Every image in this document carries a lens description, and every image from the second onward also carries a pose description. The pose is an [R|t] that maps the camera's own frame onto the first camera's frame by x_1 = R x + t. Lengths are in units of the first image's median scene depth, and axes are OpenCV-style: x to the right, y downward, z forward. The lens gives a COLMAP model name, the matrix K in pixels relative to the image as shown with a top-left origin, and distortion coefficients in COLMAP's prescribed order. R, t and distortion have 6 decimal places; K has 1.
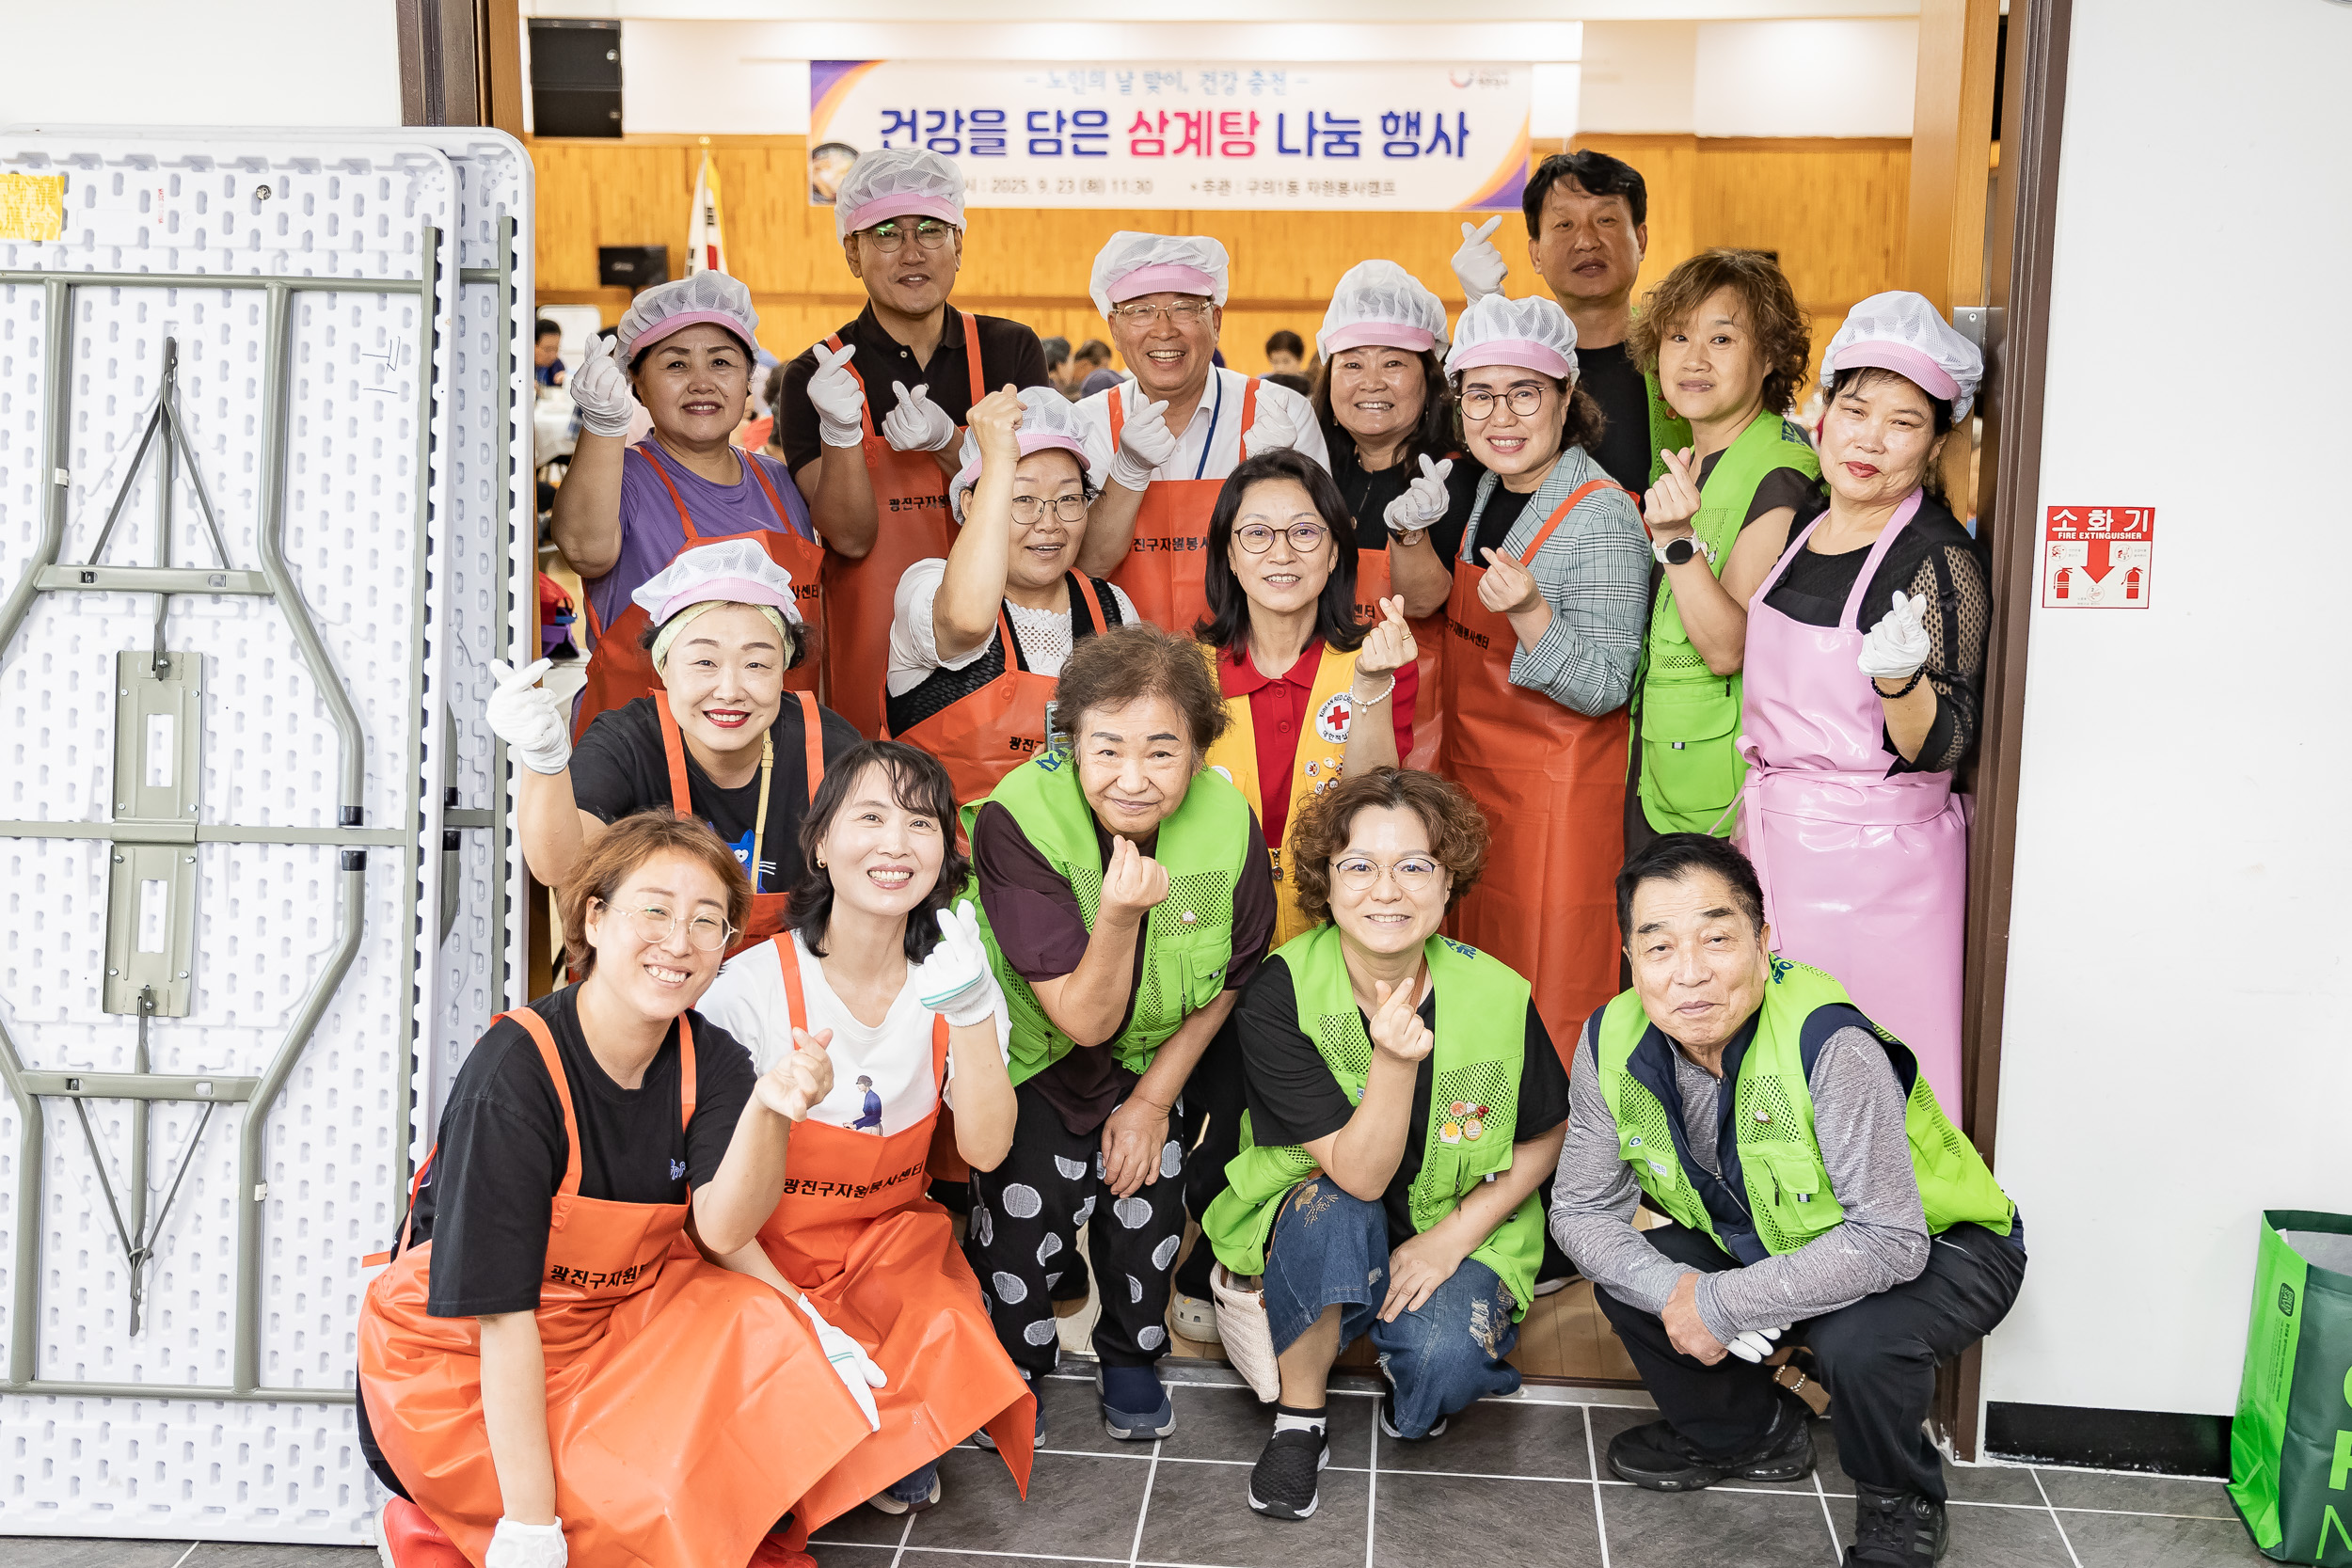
lens RADIAL K [[2722.6, 0, 1143.9], [0, 2722.6, 760.6], [0, 0, 1]] dist [0.051627, 0.000000]
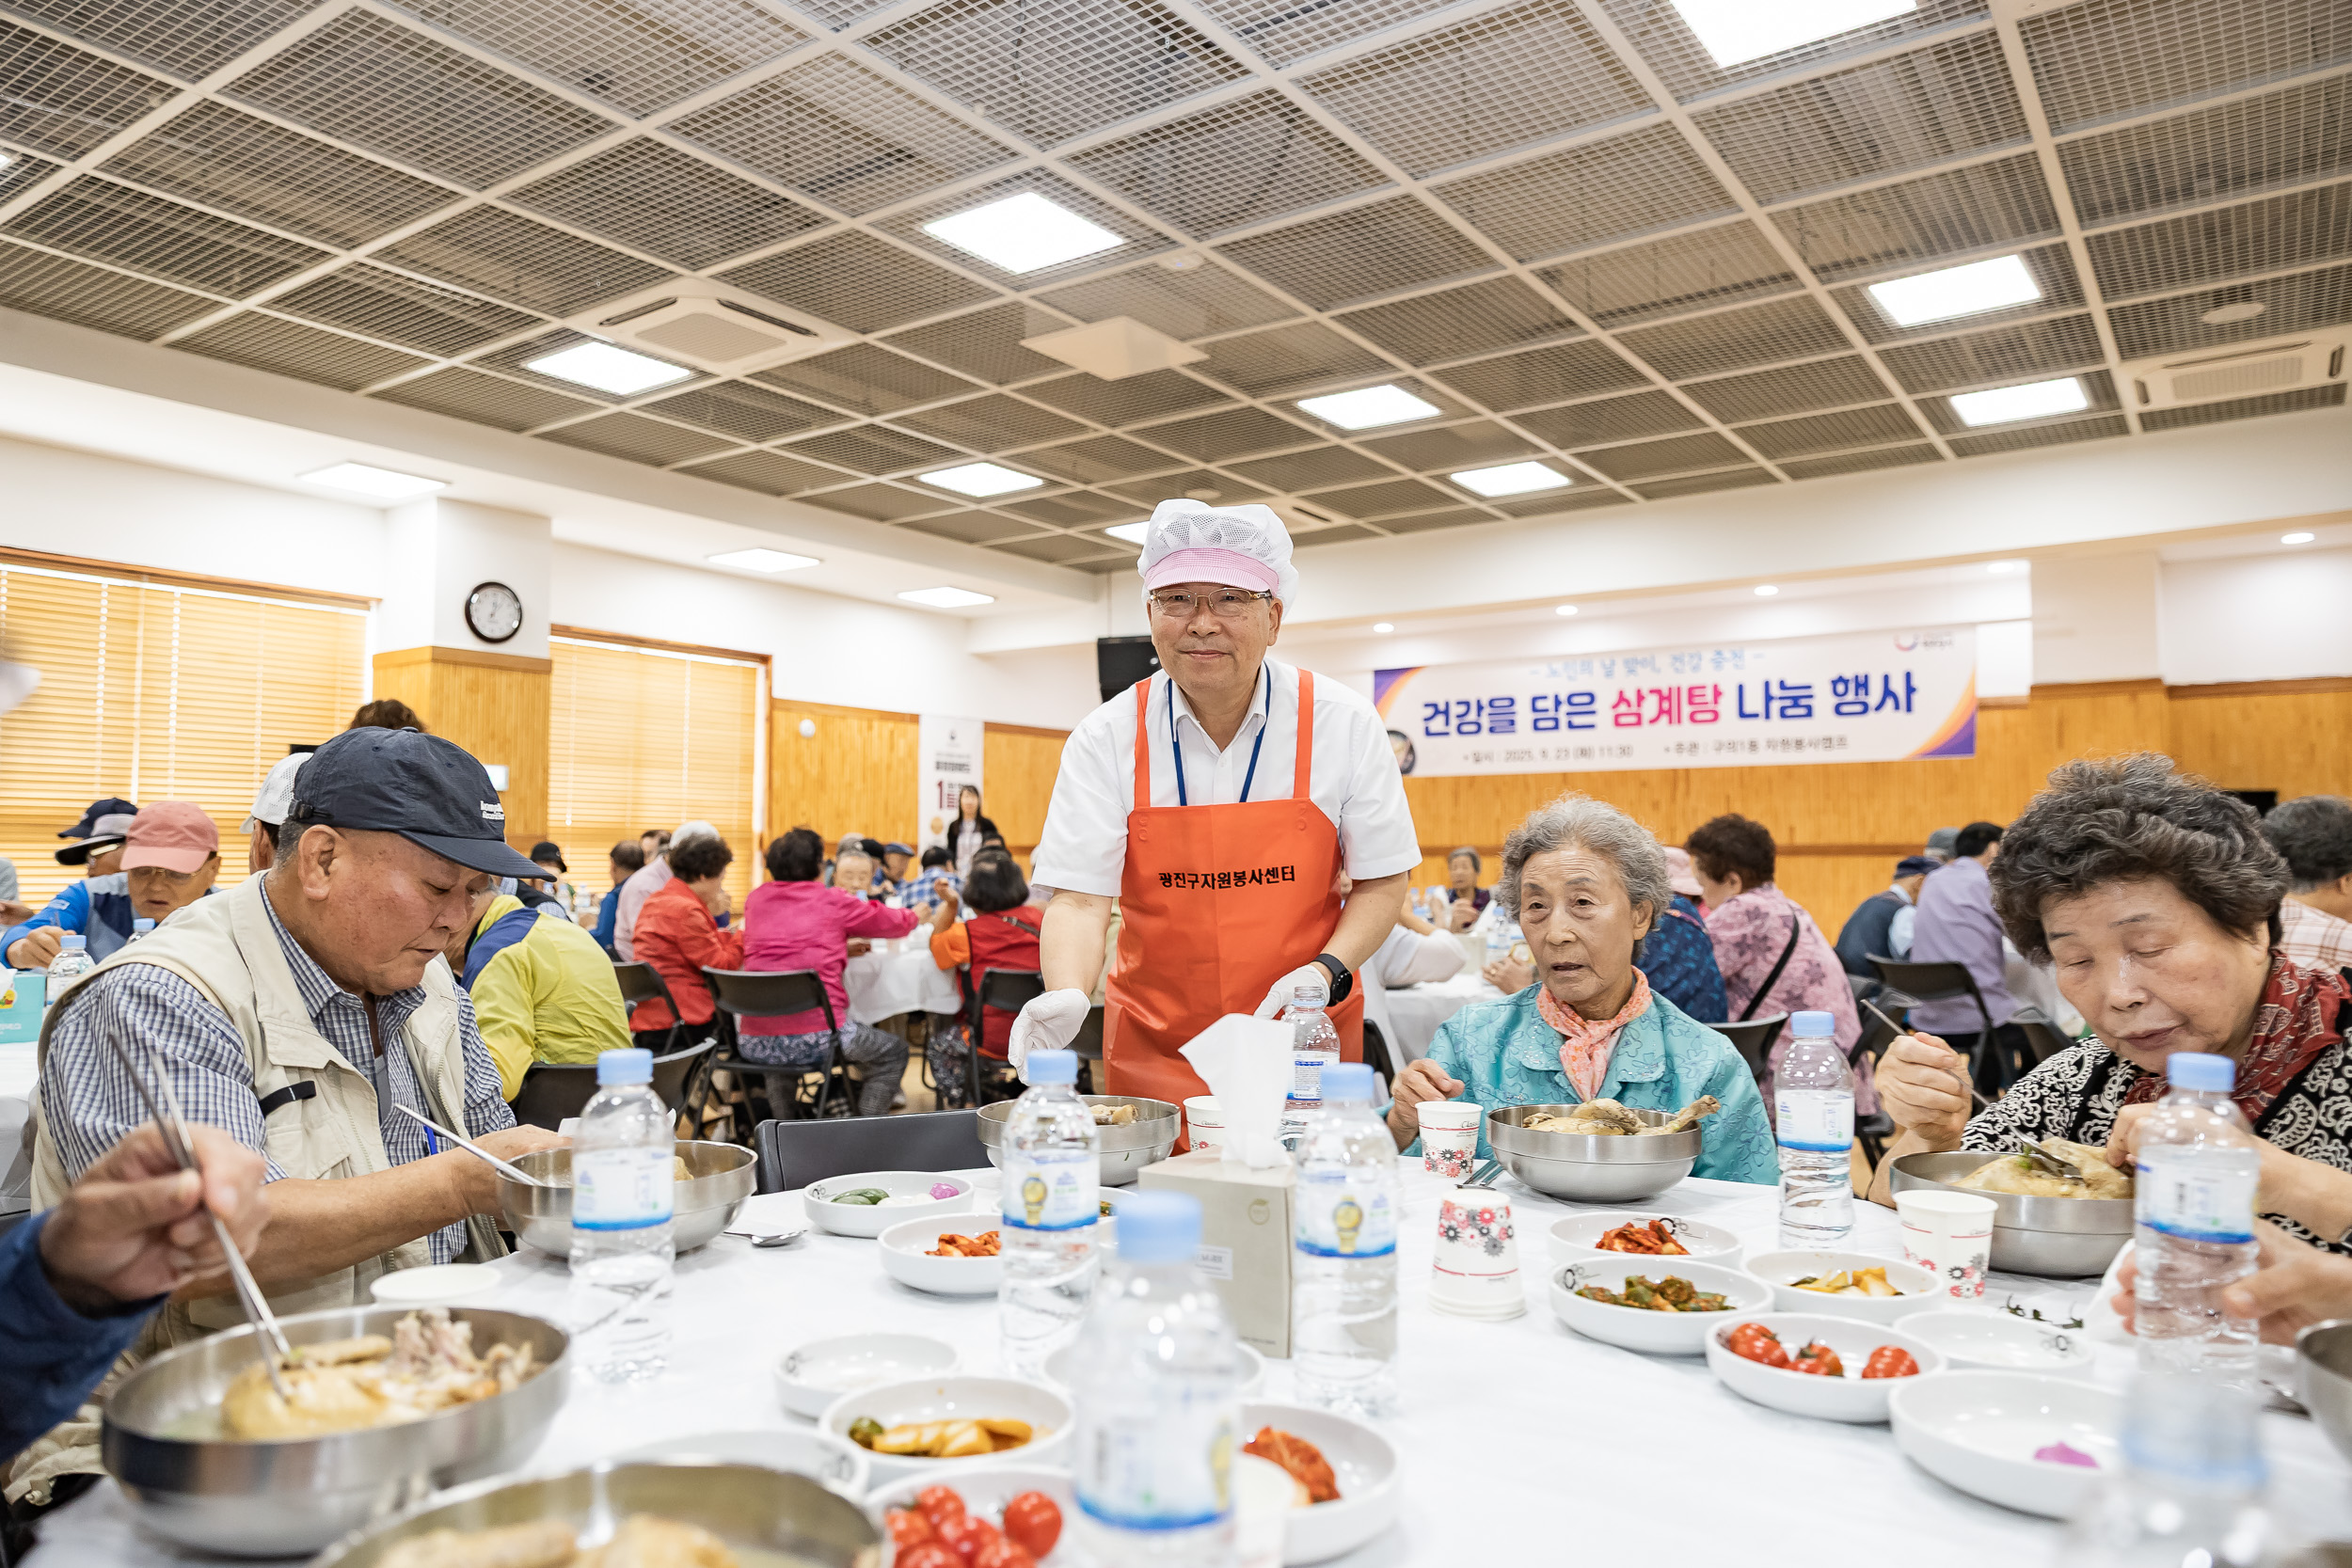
lens RADIAL K [[1561.6, 0, 1223.2], [0, 1561.6, 787.7], [0, 0, 1]] dist [0.018687, 0.022670]
pose [[0.887344, -0.030964, -0.460067, 0.159767], [-0.077492, 0.973539, -0.214983, -0.035366], [0.454549, 0.226415, 0.861464, 0.341409]]
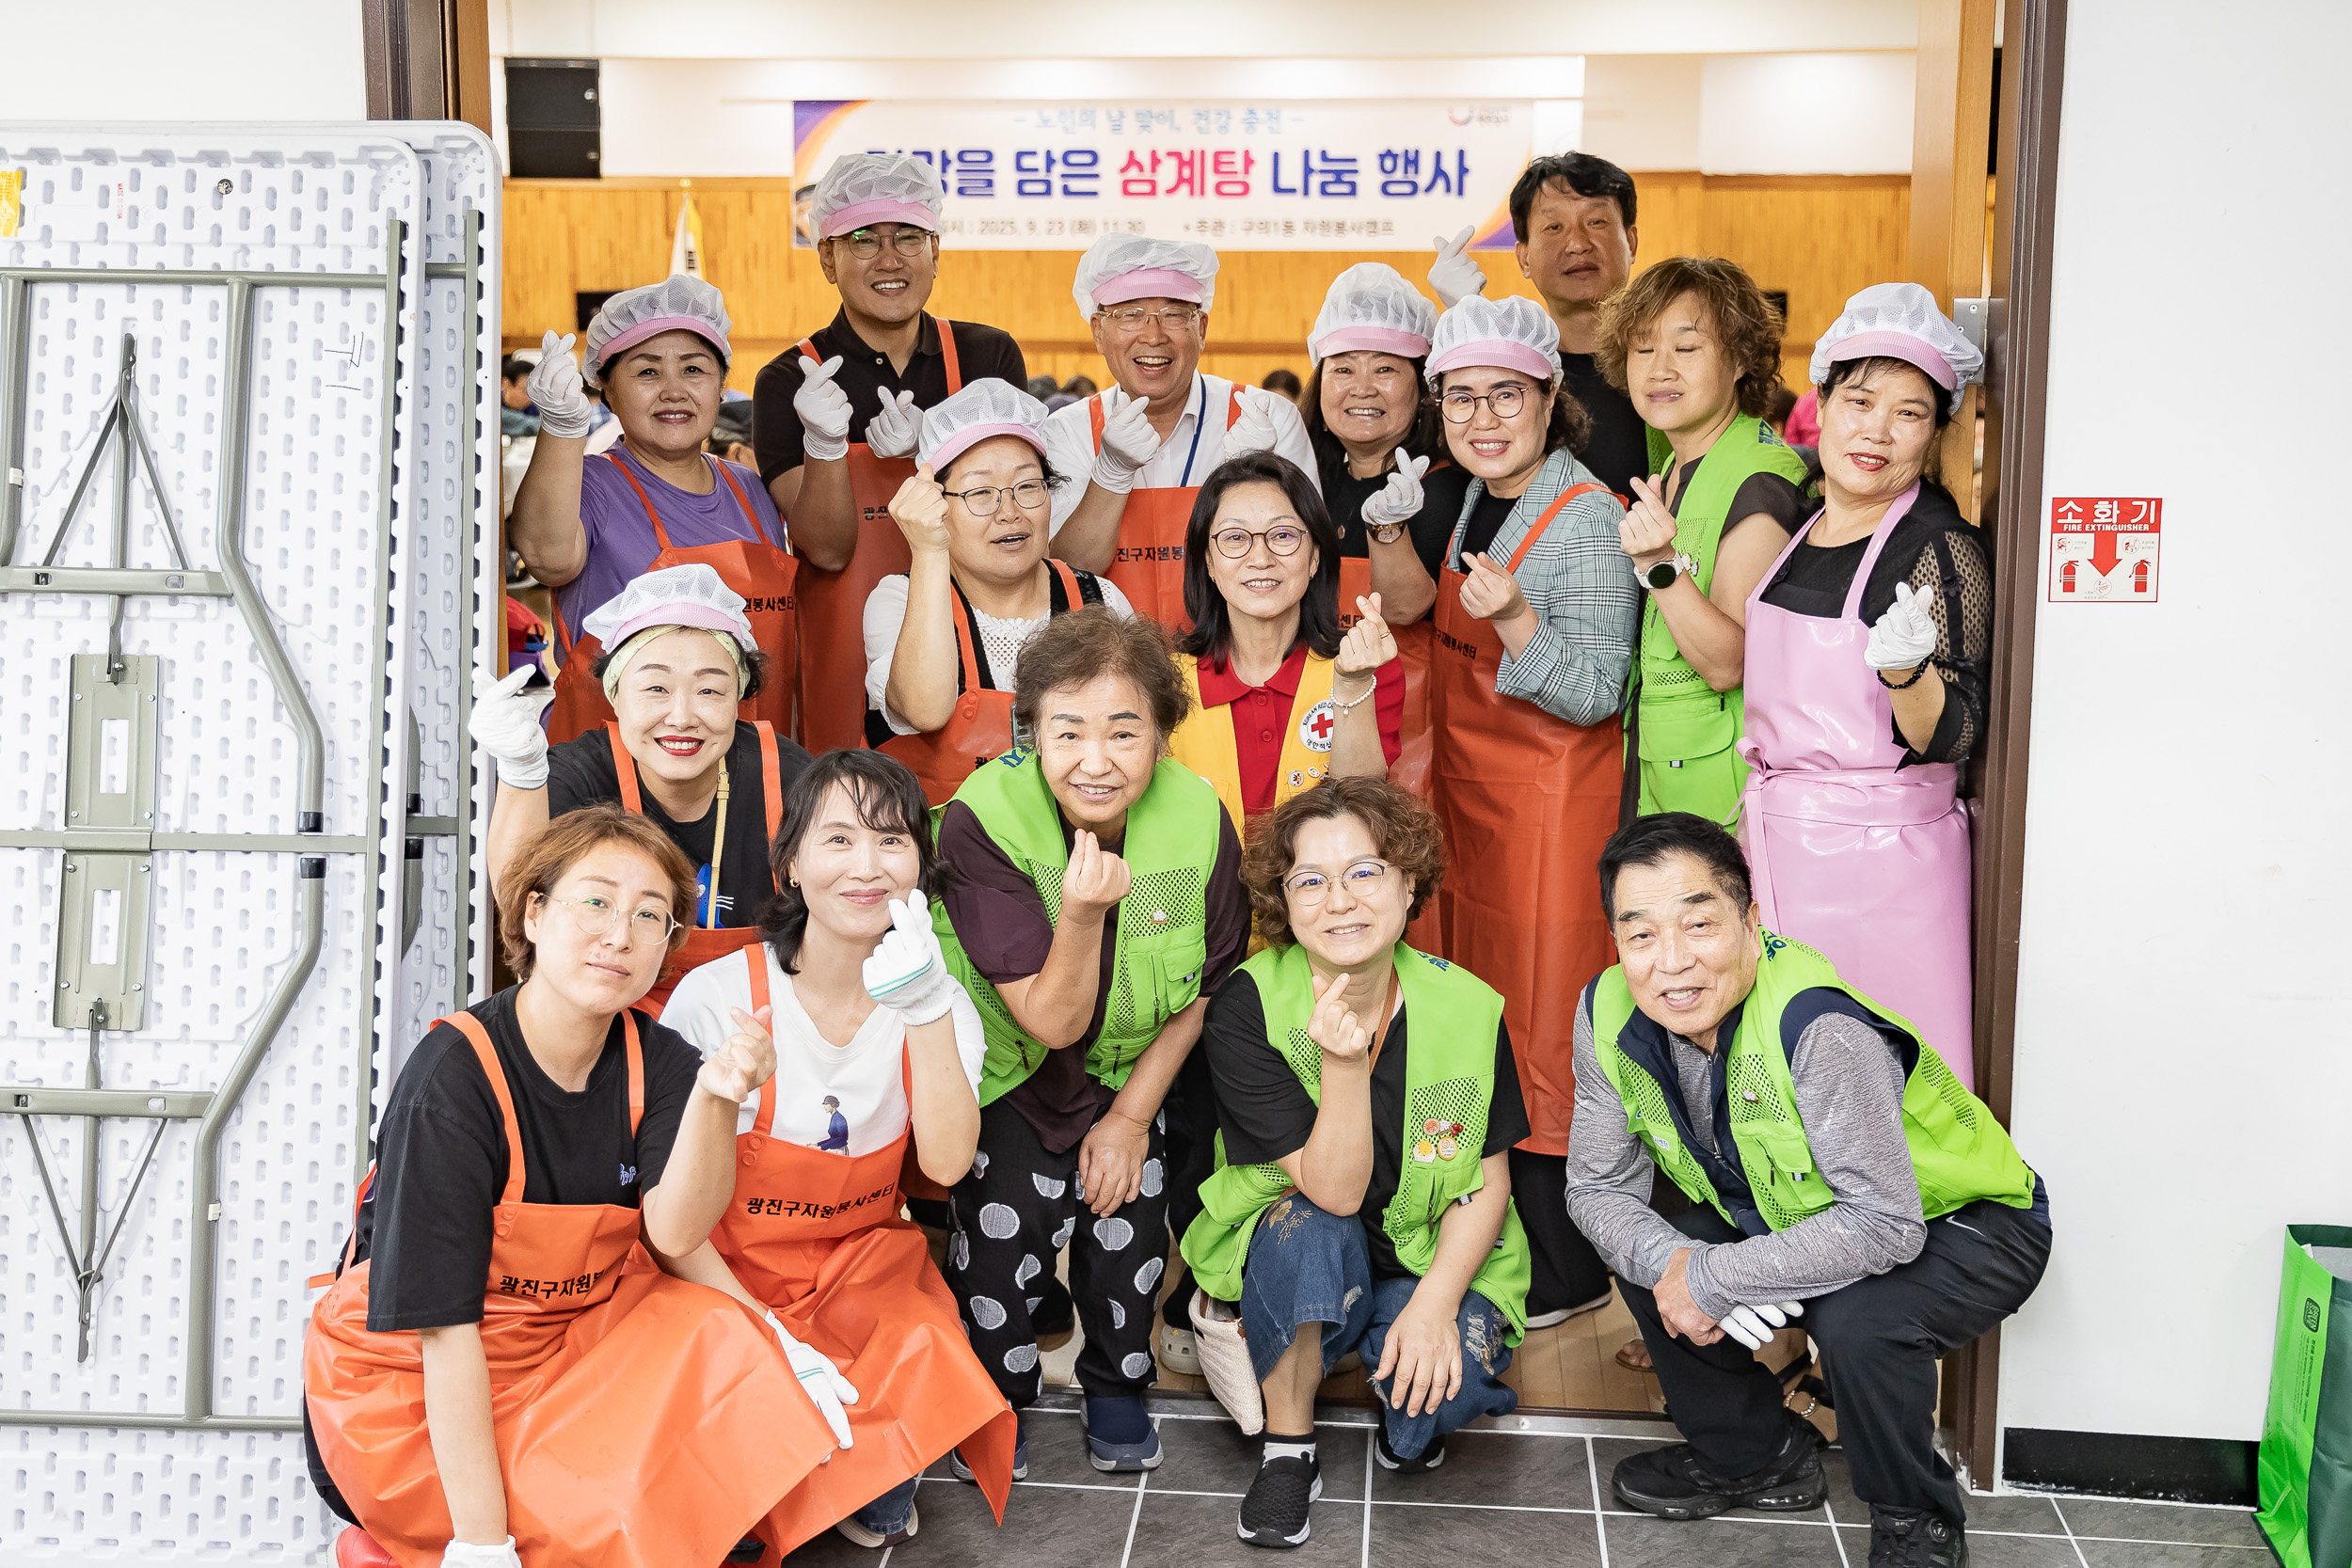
lens RADIAL K [[2817.2, 0, 1134.4], [0, 2817.2, 737.4], [0, 0, 1]] dist [0.053525, 0.000000]
pose [[0.999990, -0.003858, -0.002188, 0.001056], [0.003784, 0.999452, -0.032874, 0.004861], [0.002314, 0.032865, 0.999457, -0.001175]]
